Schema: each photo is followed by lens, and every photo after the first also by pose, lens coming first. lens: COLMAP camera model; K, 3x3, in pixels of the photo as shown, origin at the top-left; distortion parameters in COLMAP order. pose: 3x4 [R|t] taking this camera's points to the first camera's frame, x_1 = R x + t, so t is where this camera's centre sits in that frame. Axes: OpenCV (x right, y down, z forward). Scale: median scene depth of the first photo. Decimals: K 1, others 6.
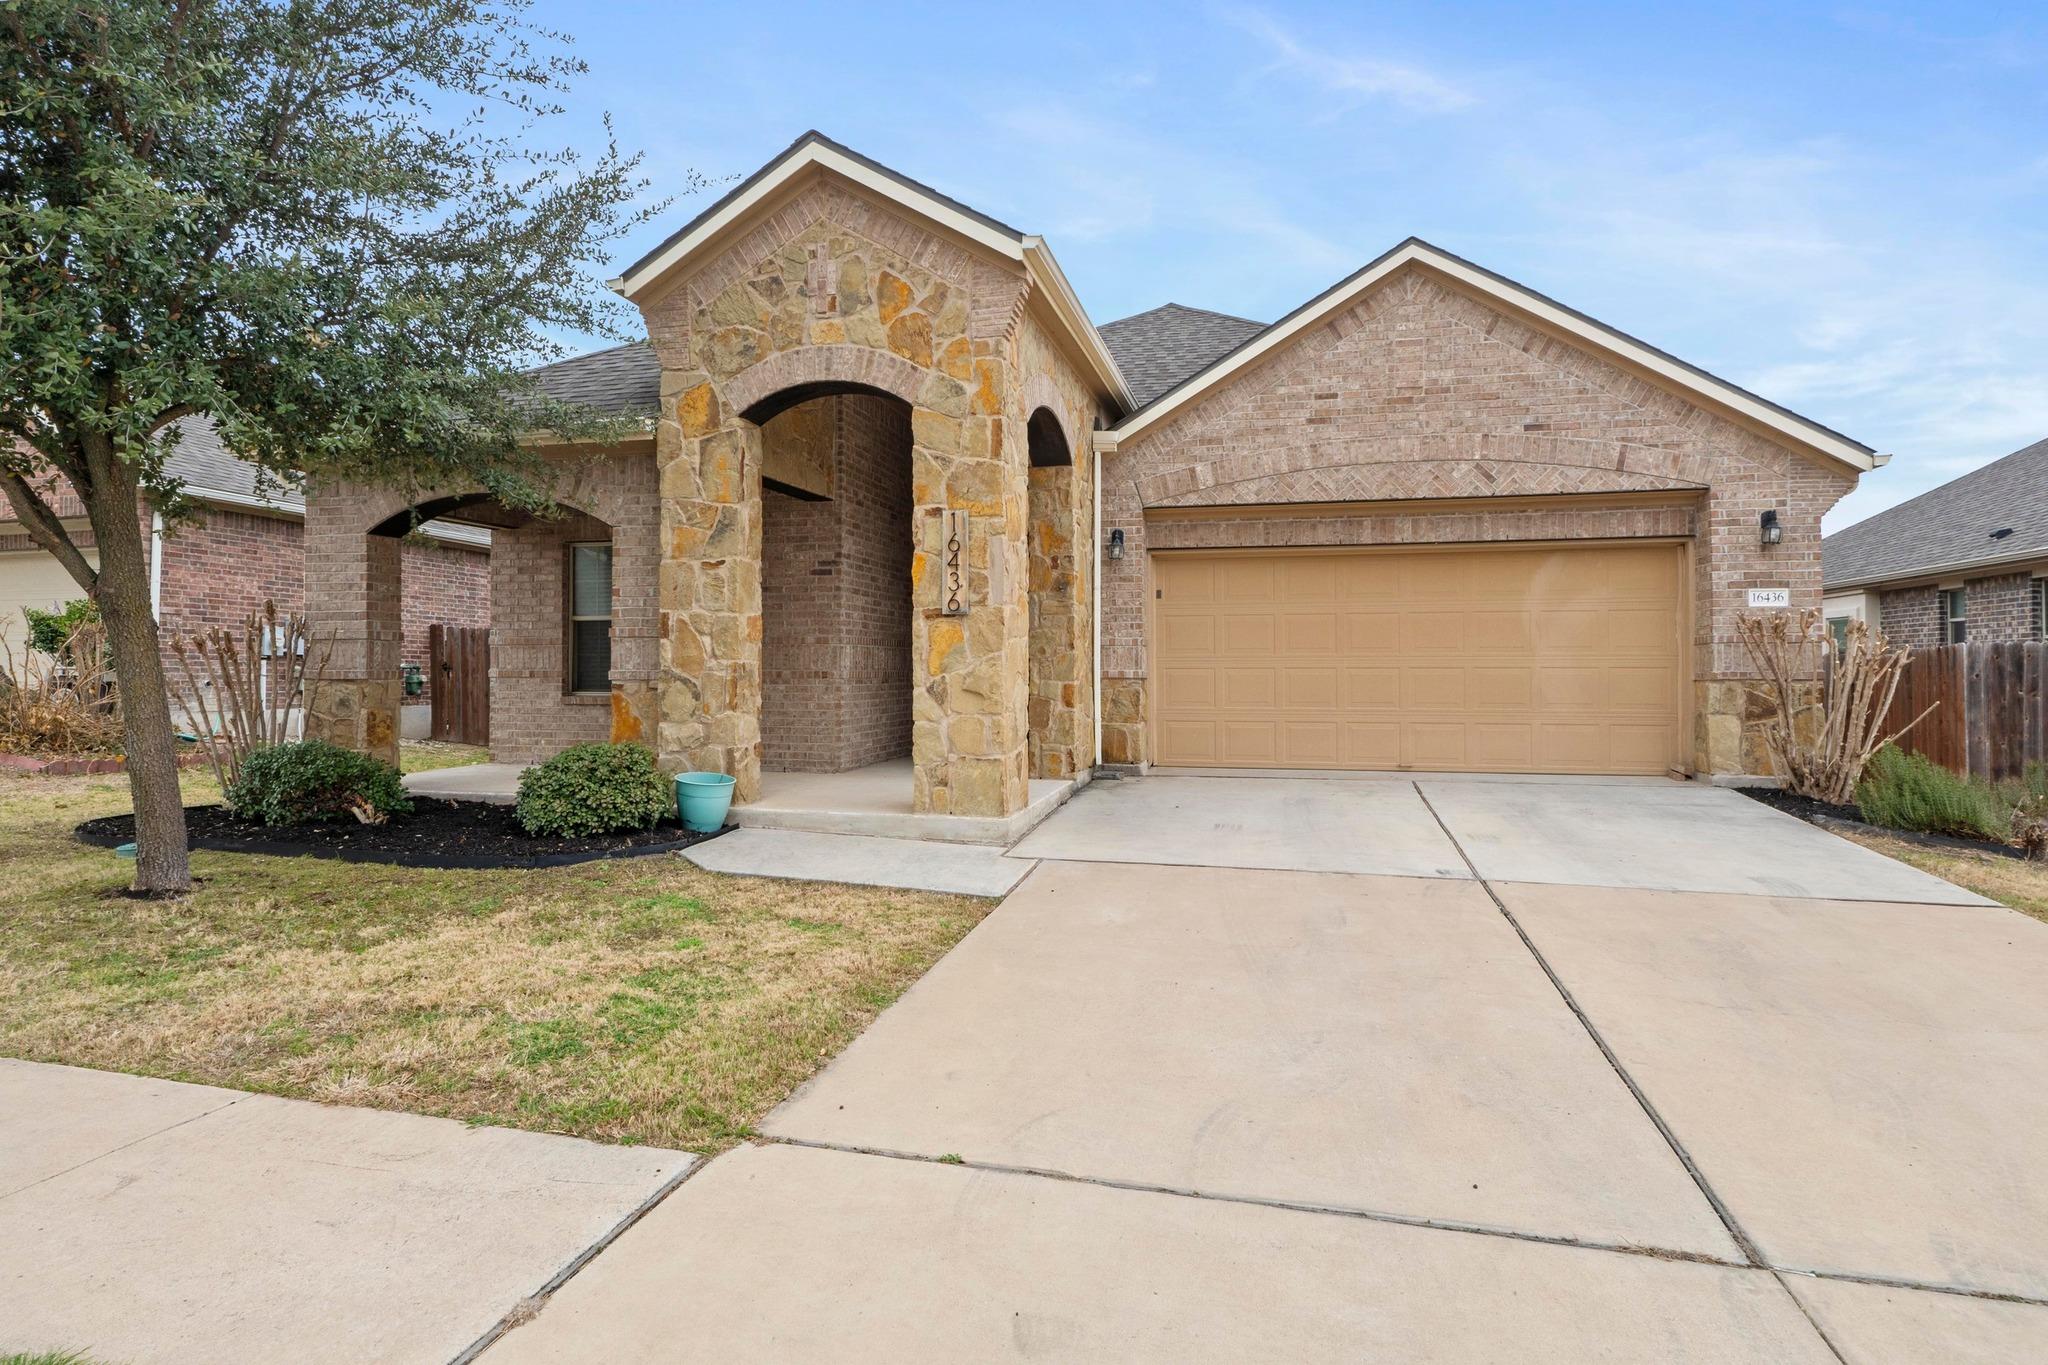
lens RADIAL K [[1072.6, 0, 1010.2], [0, 1072.6, 657.9], [0, 0, 1]] dist [-0.001548, -0.000111]
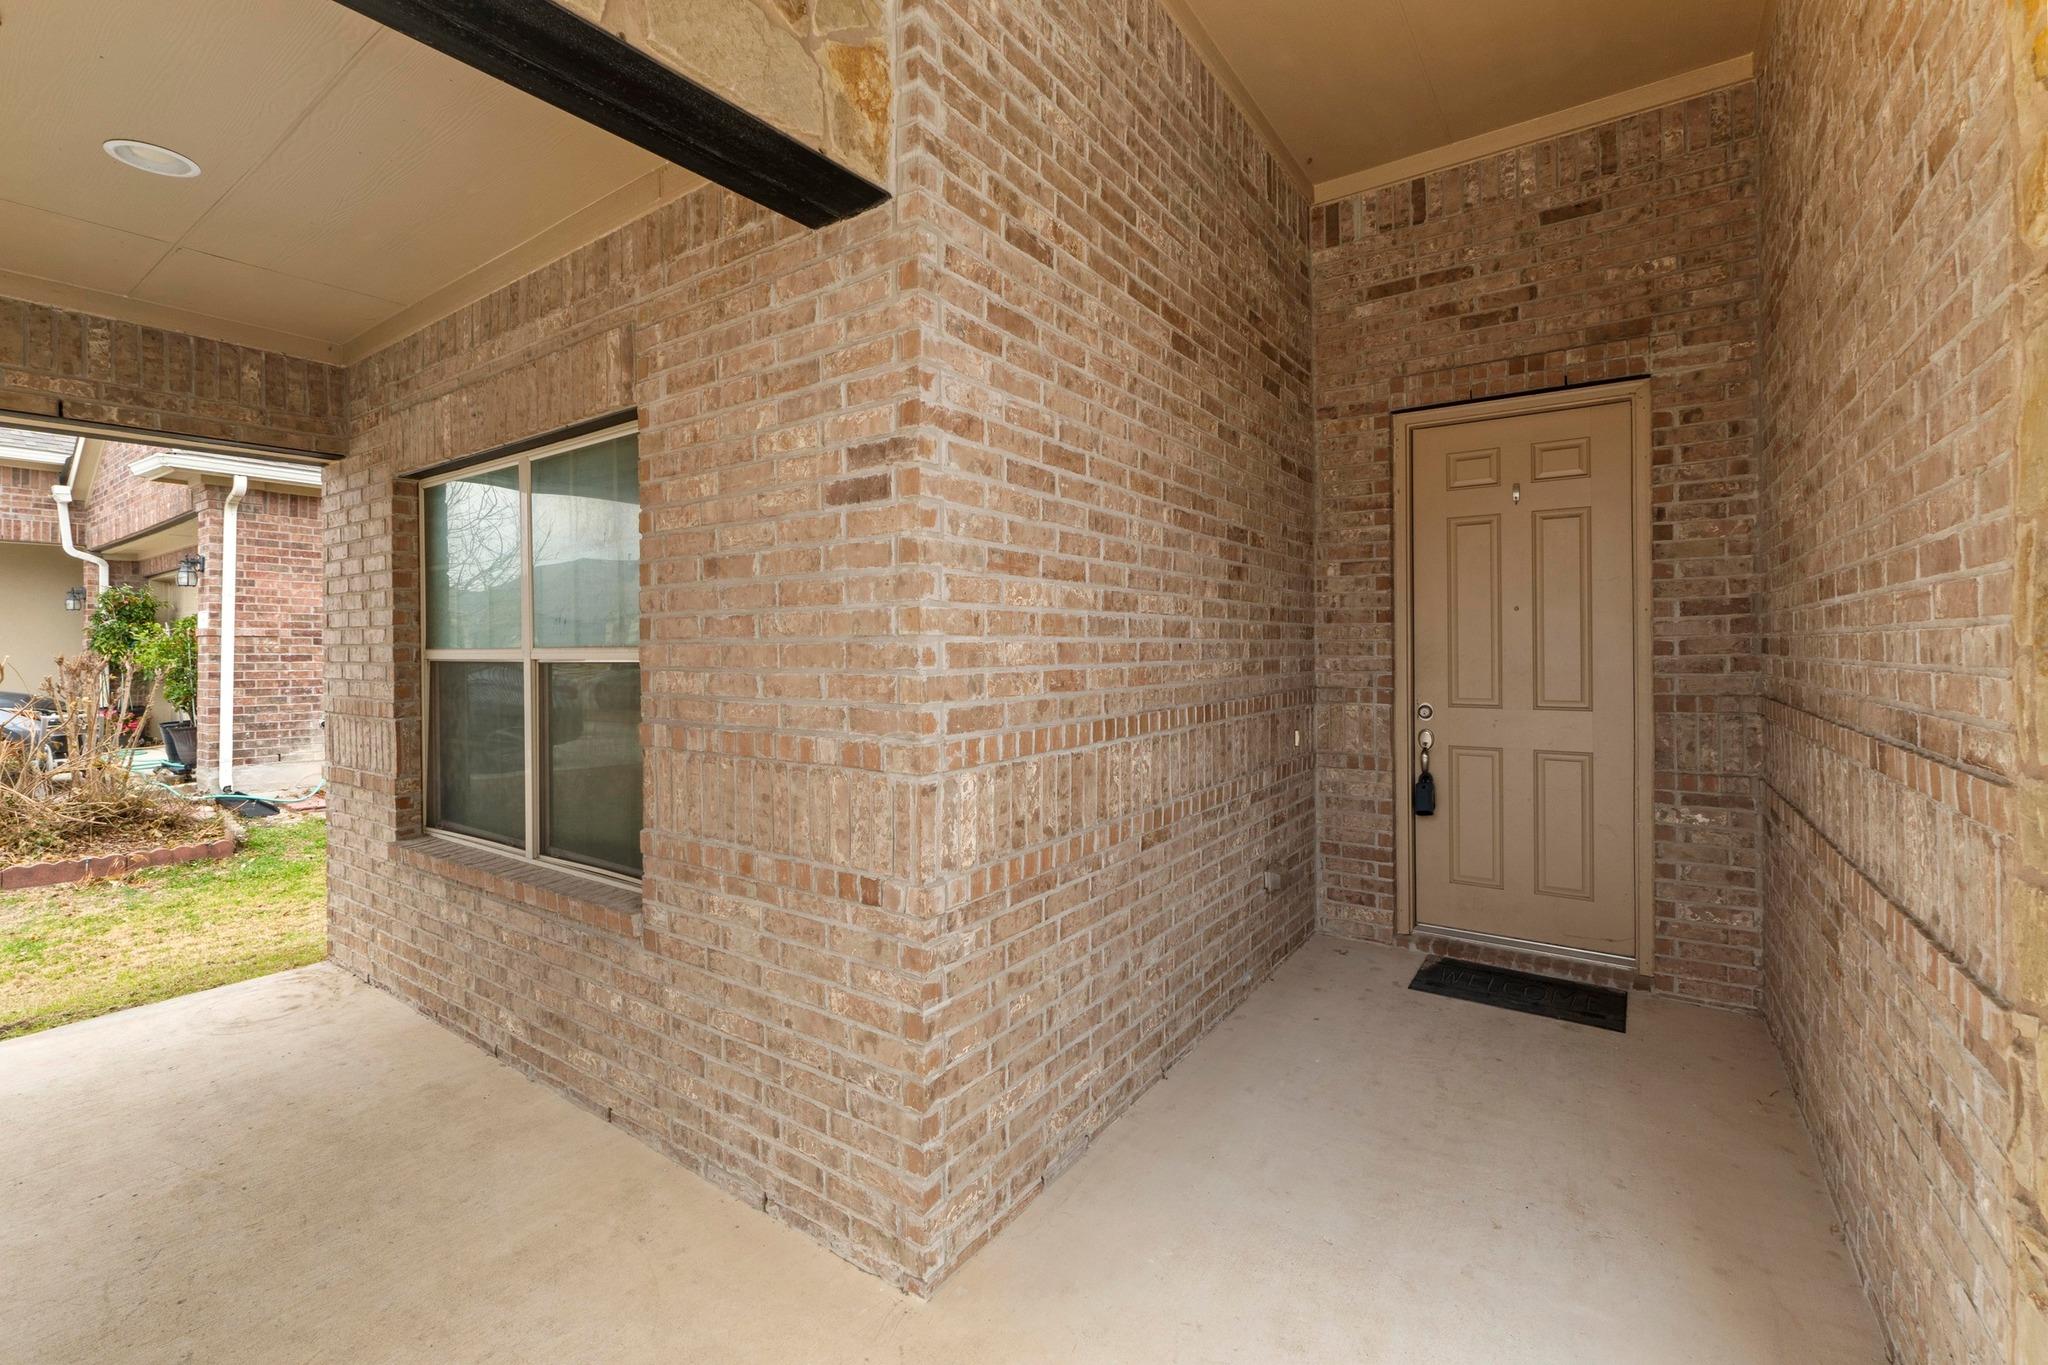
lens RADIAL K [[885.6, 0, 1019.4], [0, 885.6, 648.6], [0, 0, 1]] dist [-0.000509, 0.000030]
pose [[0.932657, -0.006487, -0.360705, -0.066370], [0.010093, 0.999916, 0.008114, -0.045247], [0.360622, -0.011208, 0.932645, 0.852114]]
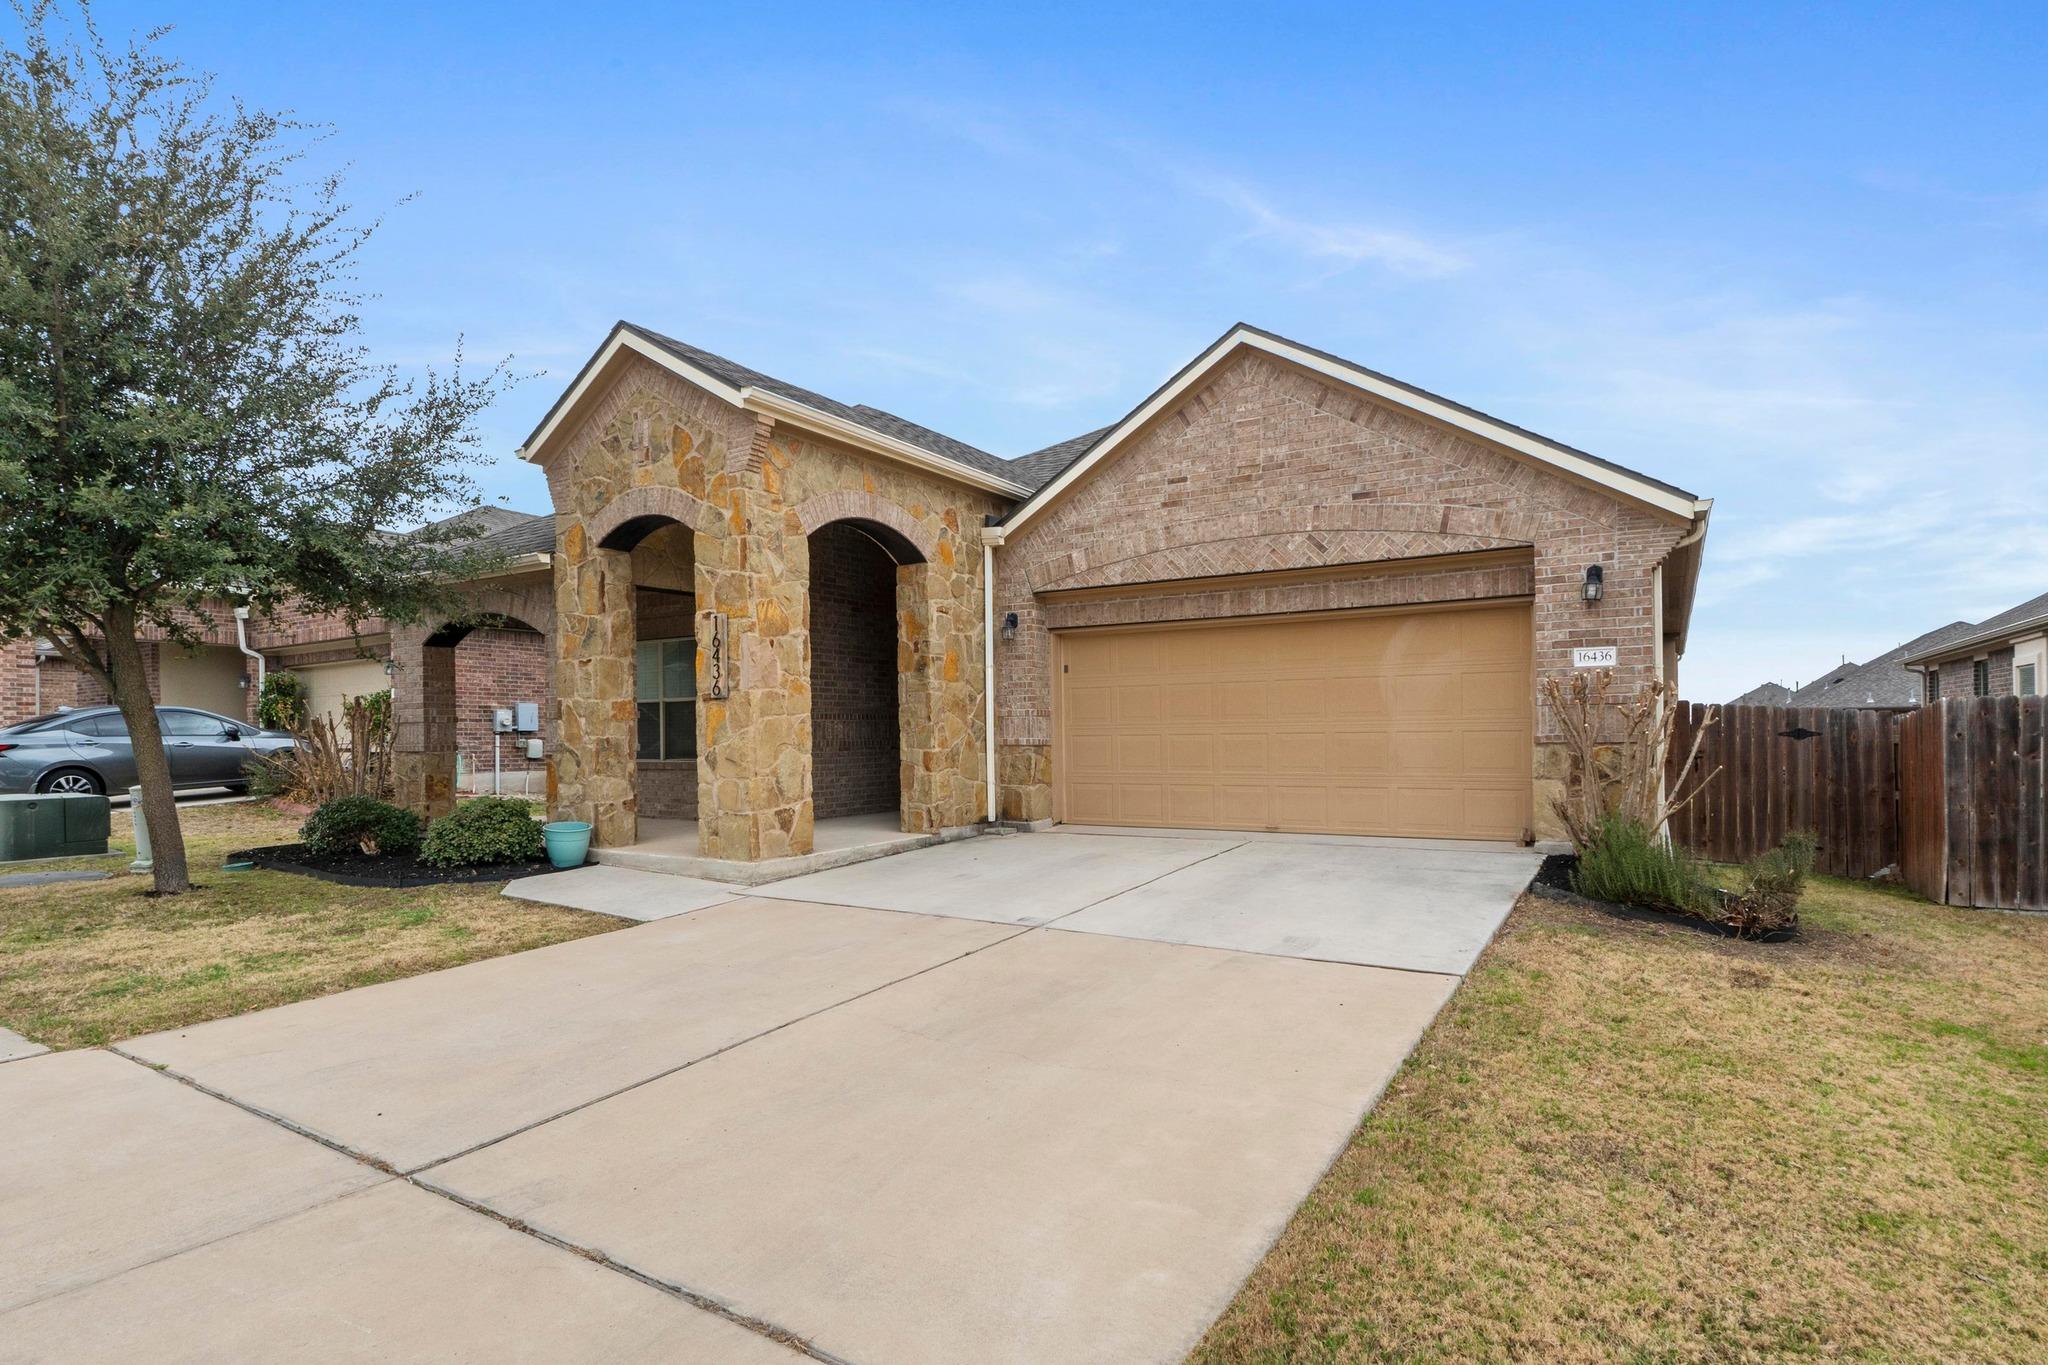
lens RADIAL K [[1003.7, 0, 1029.0], [0, 1003.7, 735.1], [0, 0, 1]] dist [0.000212, -0.000004]
pose [[0.955020, -0.010555, -0.296352, 0.475717], [0.014584, 0.999829, 0.011388, -0.003975], [0.296181, -0.015197, 0.955011, -0.003083]]
